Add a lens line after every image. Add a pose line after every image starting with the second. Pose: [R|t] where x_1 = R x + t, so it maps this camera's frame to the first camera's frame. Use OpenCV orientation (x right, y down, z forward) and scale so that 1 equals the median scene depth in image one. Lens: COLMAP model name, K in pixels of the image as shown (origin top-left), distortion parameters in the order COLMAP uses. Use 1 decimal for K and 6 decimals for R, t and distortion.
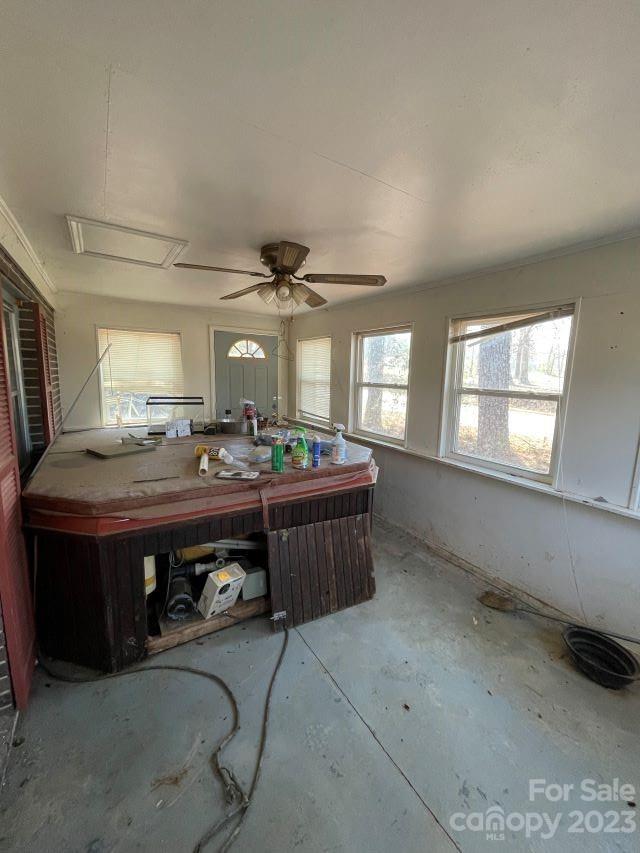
lens RADIAL K [[347.6, 0, 326.3], [0, 347.6, 426.2], [0, 0, 1]] dist [0.000696, -0.005167]
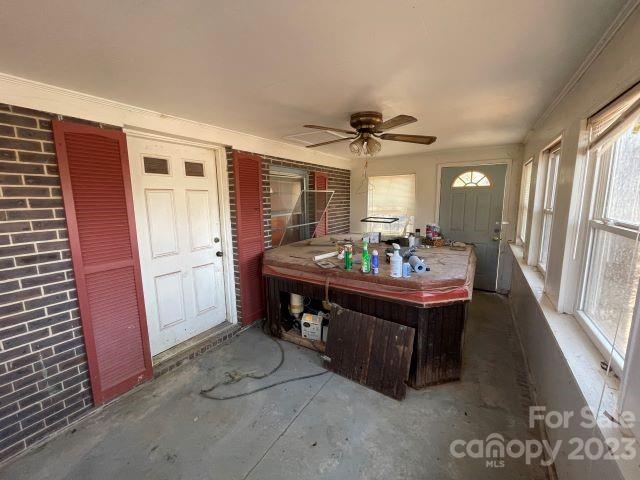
lens RADIAL K [[260.8, 0, 318.0], [0, 260.8, 240.7], [0, 0, 1]] dist [0.000696, -0.005167]
pose [[0.419517, 0.114519, -0.900495, 0.729952], [-0.110854, 0.991049, 0.074390, -0.053984], [0.900953, 0.068616, 0.428457, 0.369863]]
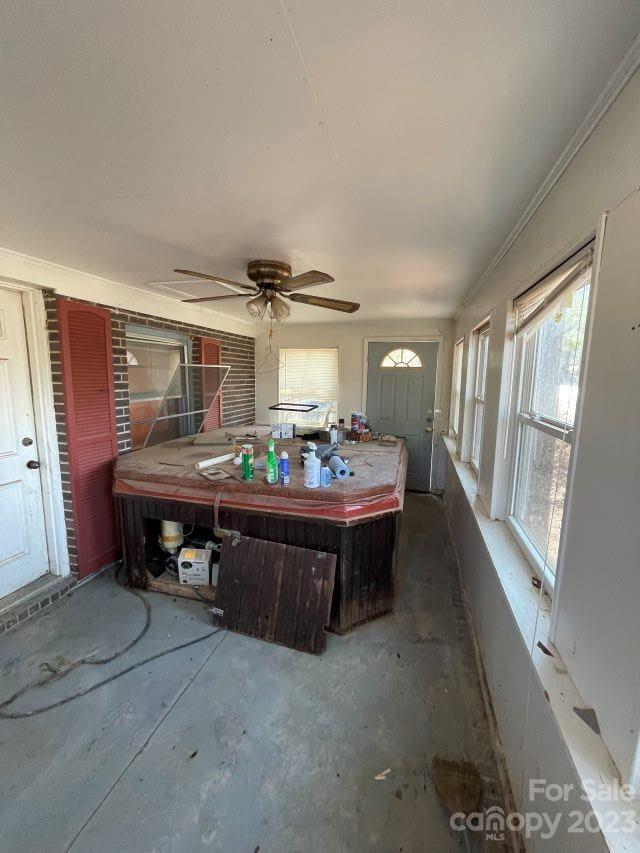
lens RADIAL K [[347.6, 0, 323.9], [0, 347.6, 426.7], [0, 0, 1]] dist [0.000696, -0.005167]
pose [[0.669645, 0.096416, -0.736397, 0.709217], [-0.110444, 0.993440, 0.029639, -0.077435], [0.734424, 0.061483, 0.675901, 0.417627]]
